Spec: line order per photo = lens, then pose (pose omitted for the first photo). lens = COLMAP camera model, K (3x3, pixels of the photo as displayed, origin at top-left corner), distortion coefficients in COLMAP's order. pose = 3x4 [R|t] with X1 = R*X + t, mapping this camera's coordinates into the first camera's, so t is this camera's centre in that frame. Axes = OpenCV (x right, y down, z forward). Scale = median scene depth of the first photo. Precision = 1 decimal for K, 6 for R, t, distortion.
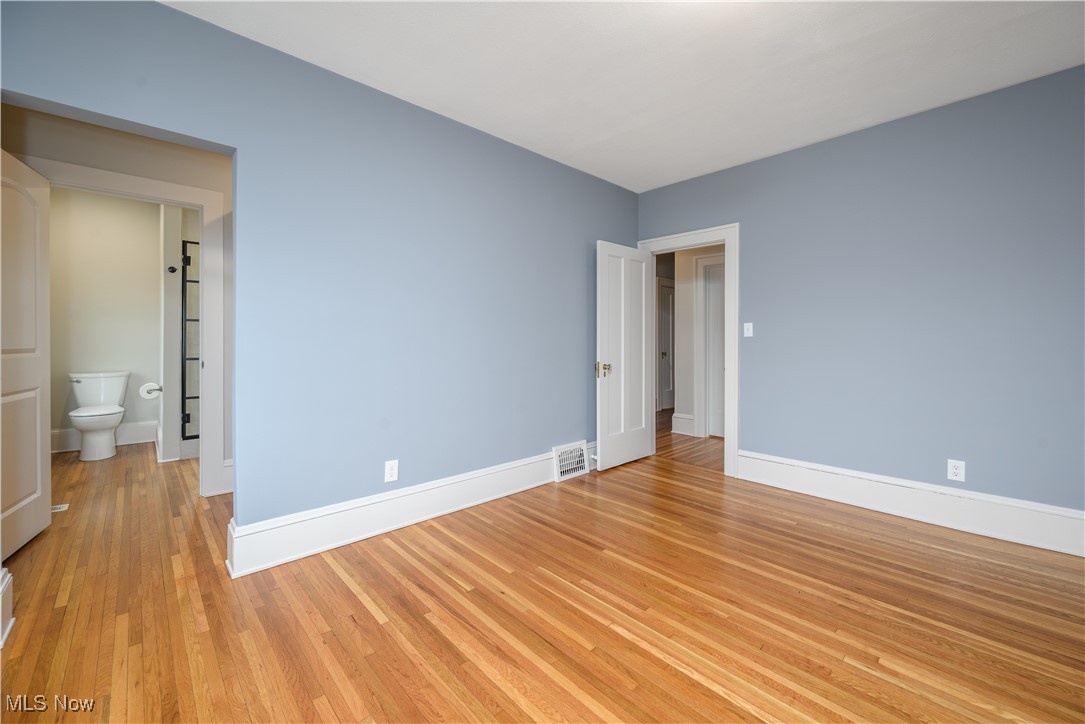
lens RADIAL K [[439.0, 0, 521.1], [0, 439.0, 336.5], [0, 0, 1]] dist [-0.001574, -0.000134]
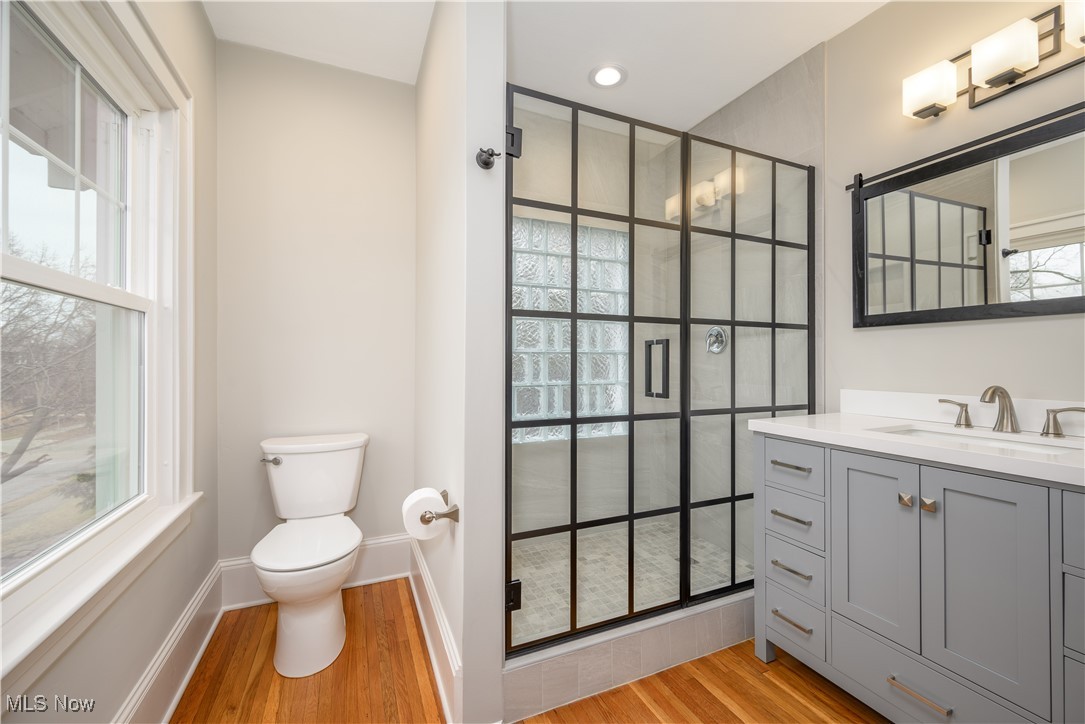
lens RADIAL K [[439.0, 0, 544.8], [0, 439.0, 361.5], [0, 0, 1]] dist [-0.001574, -0.000134]
pose [[0.954471, -0.006810, -0.298225, -0.648897], [0.003369, 0.999922, -0.012051, 0.006616], [0.298284, 0.010498, 0.954419, 0.689605]]
